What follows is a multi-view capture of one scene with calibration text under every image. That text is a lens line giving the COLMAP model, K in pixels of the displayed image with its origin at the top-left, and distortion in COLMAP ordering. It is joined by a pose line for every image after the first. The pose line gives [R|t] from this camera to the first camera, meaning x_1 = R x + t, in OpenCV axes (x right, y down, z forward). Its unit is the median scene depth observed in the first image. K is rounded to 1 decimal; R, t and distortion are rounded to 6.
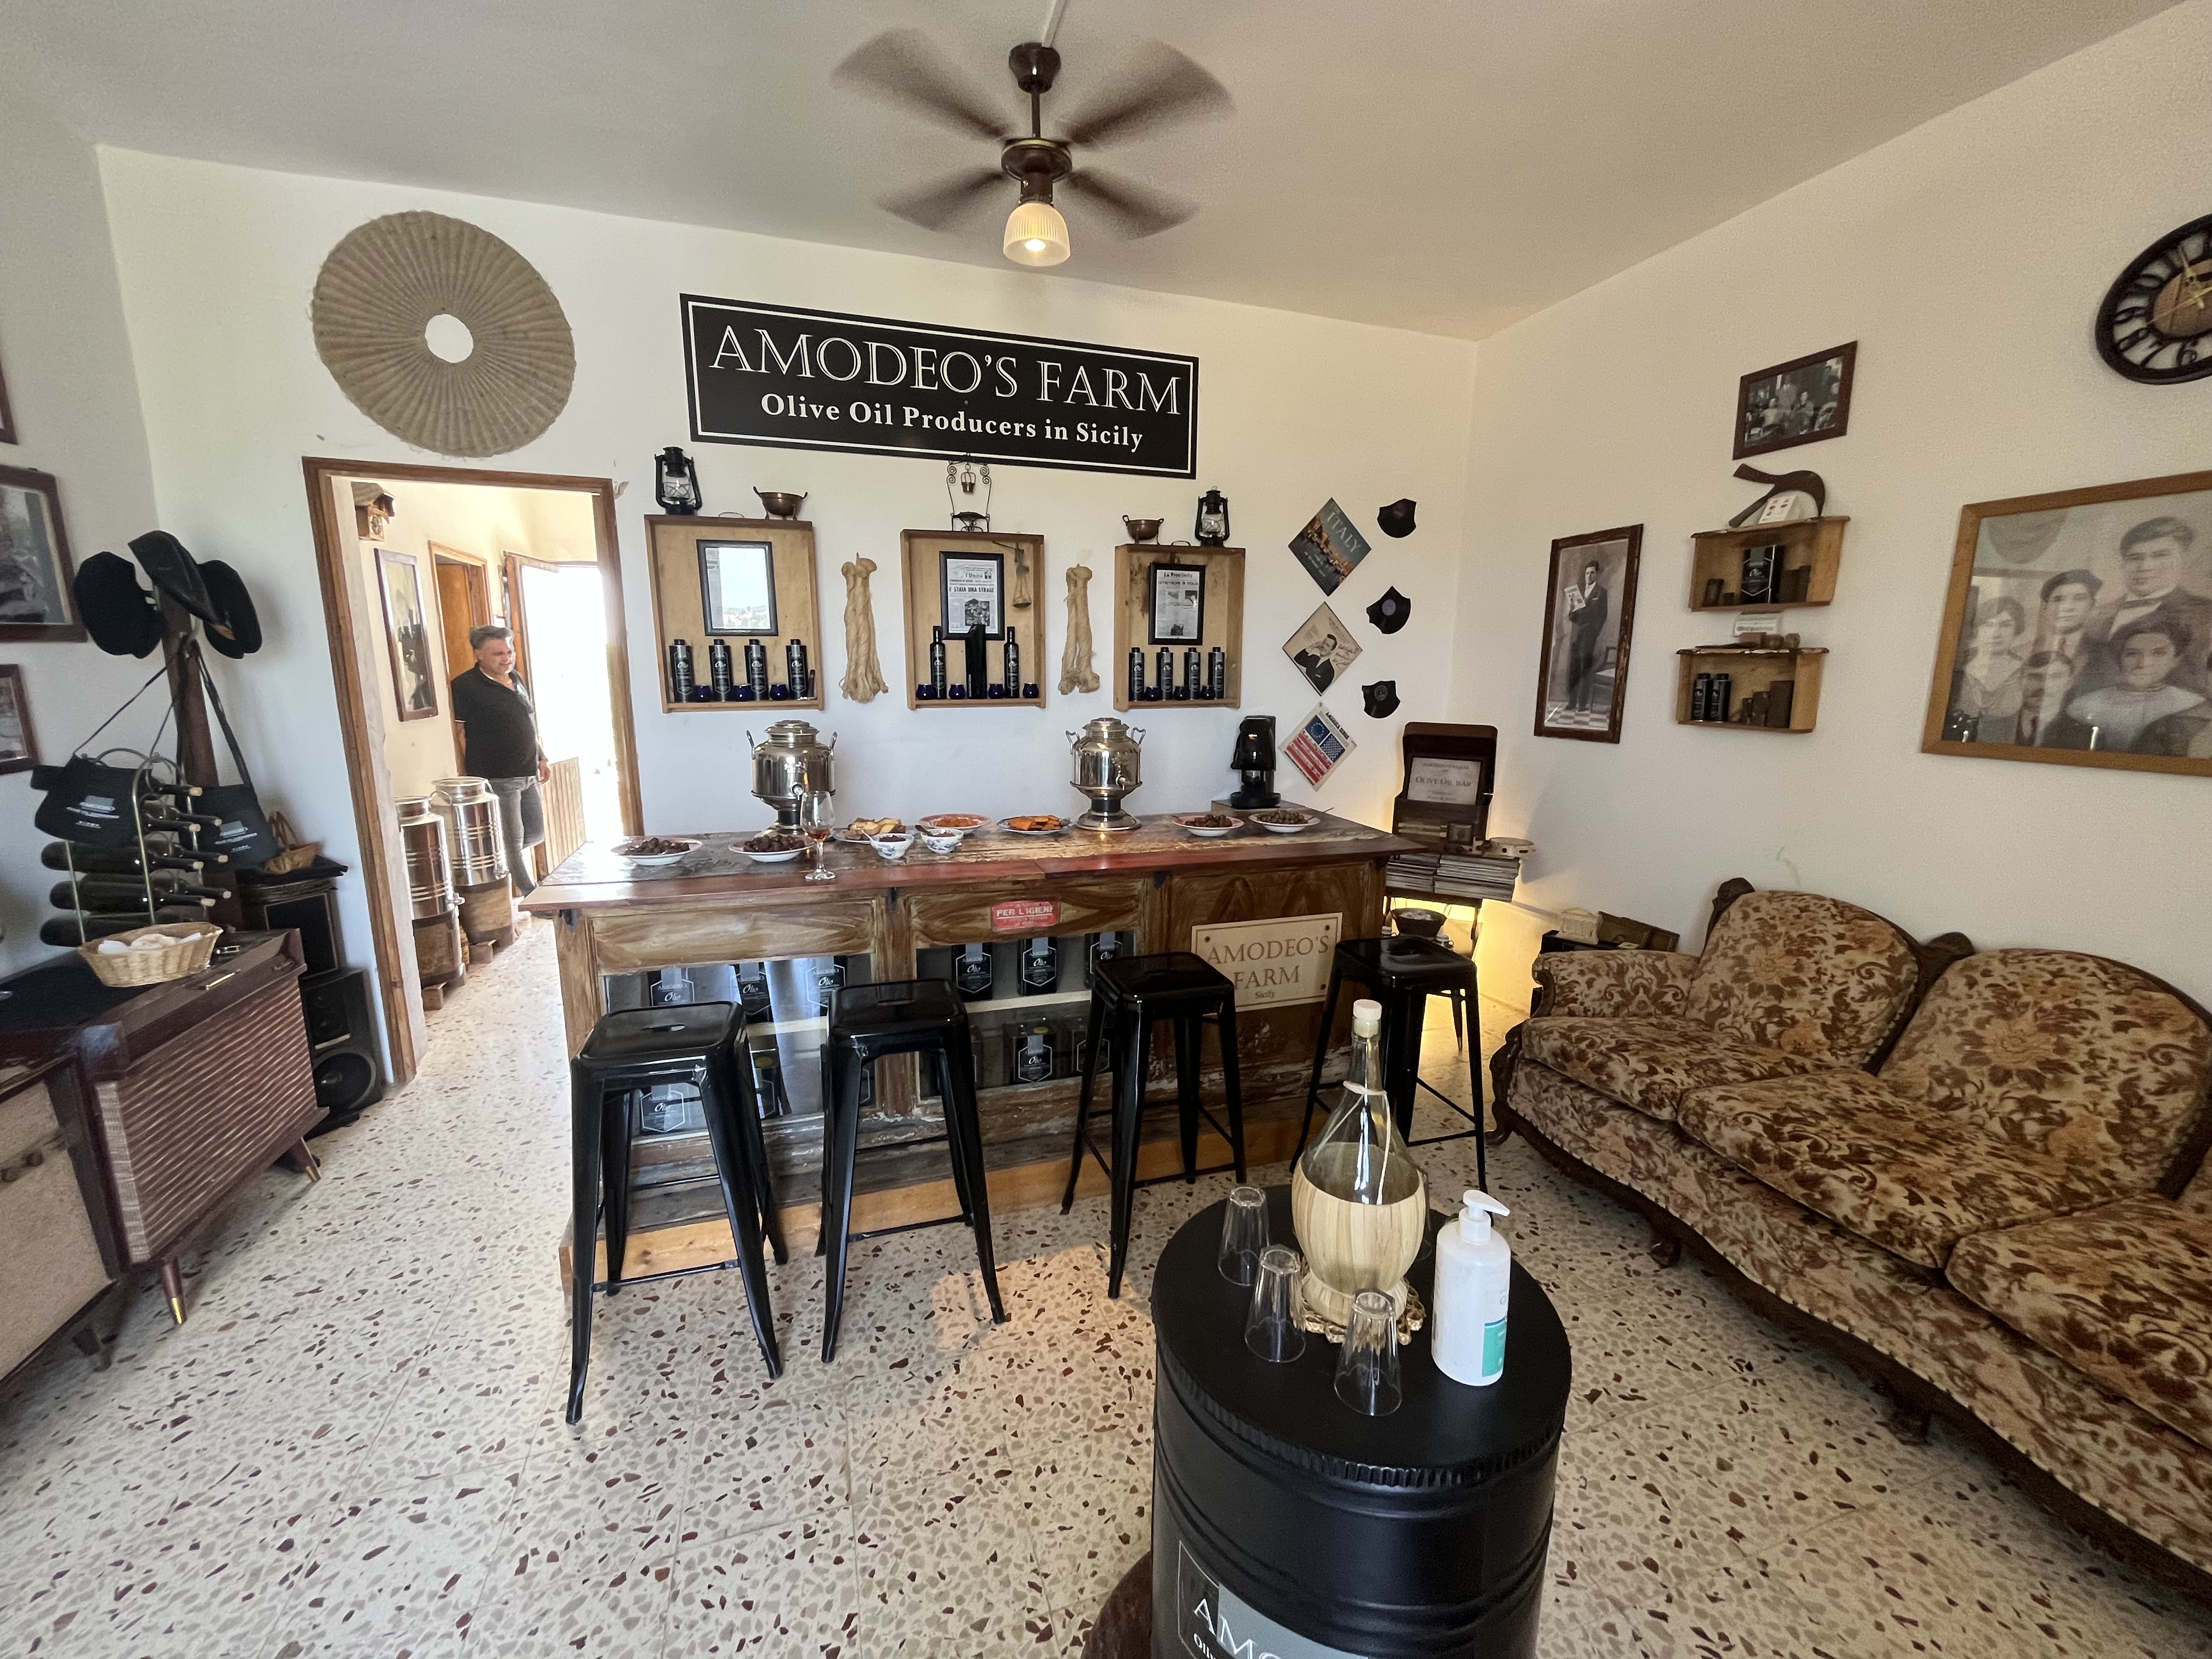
lens RADIAL K [[900.8, 0, 1108.6], [0, 900.8, 833.5], [0, 0, 1]] dist [-0.005097, 0.000881]
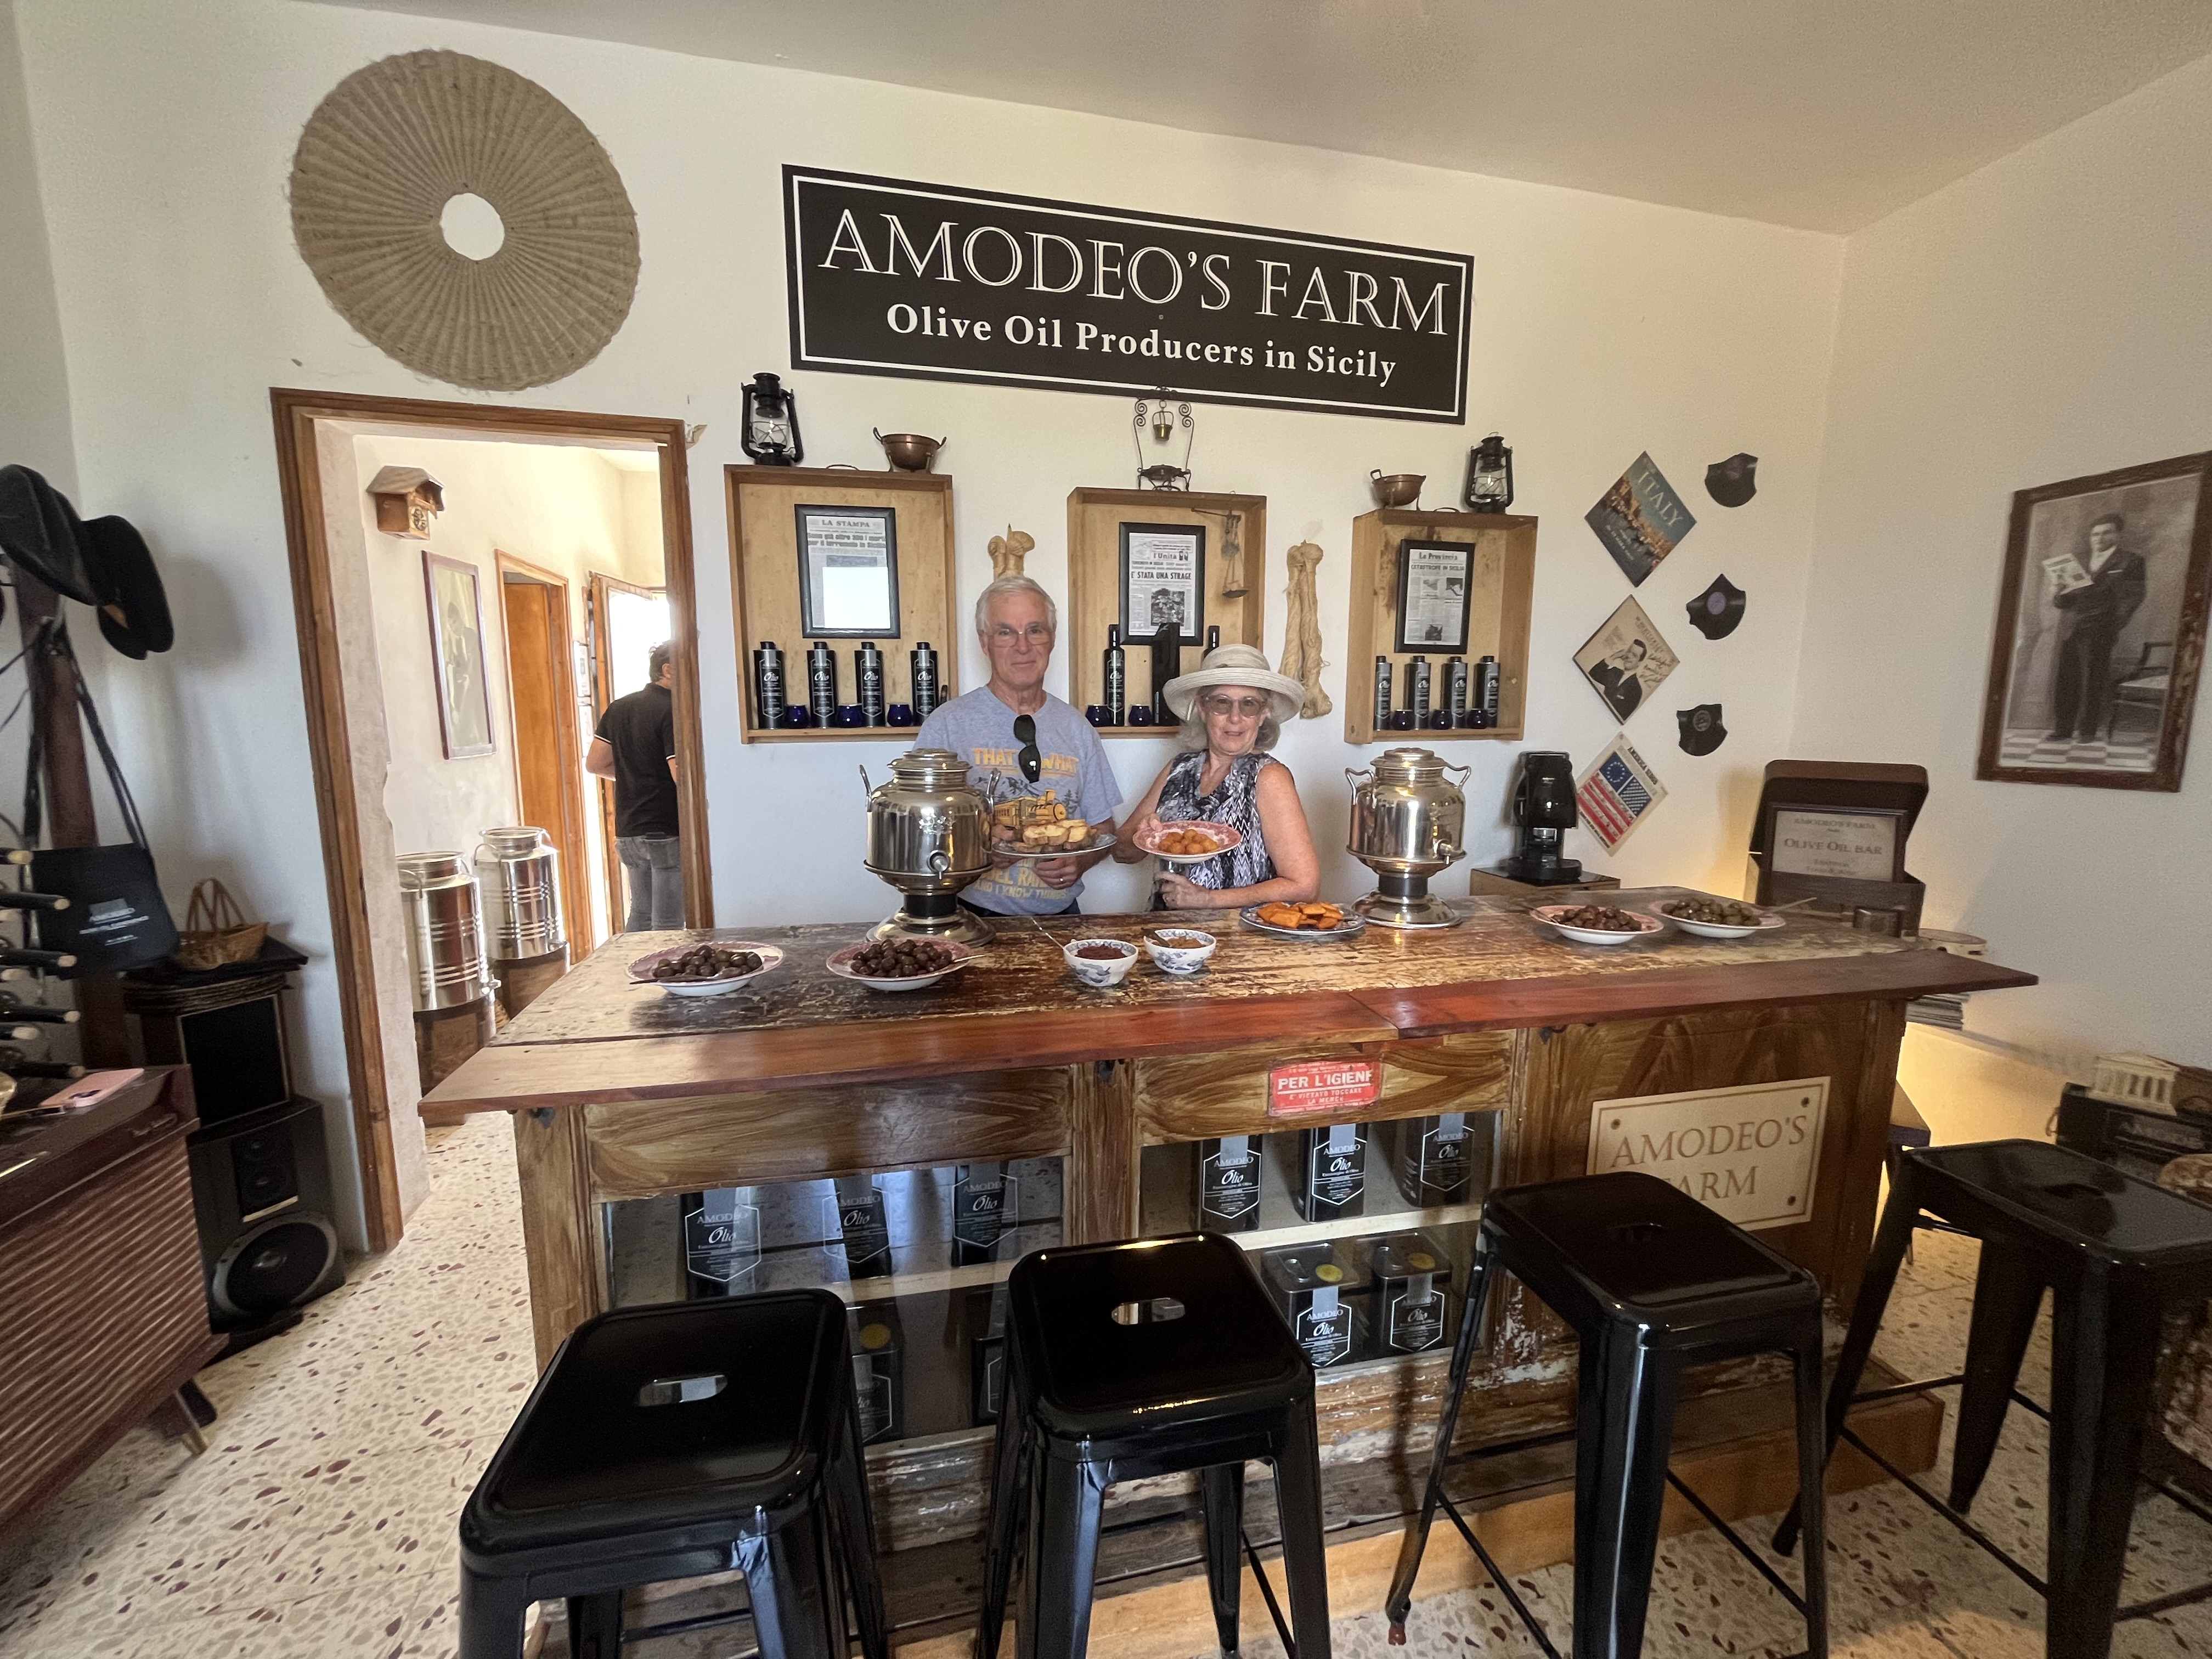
lens RADIAL K [[900.8, 0, 1104.9], [0, 900.8, 832.7], [0, 0, 1]] dist [-0.005097, 0.000881]
pose [[0.995230, 0.008277, -0.097202, -0.136250], [-0.013331, 0.998586, -0.051463, -0.030106], [0.096639, 0.052514, 0.993933, 0.316498]]
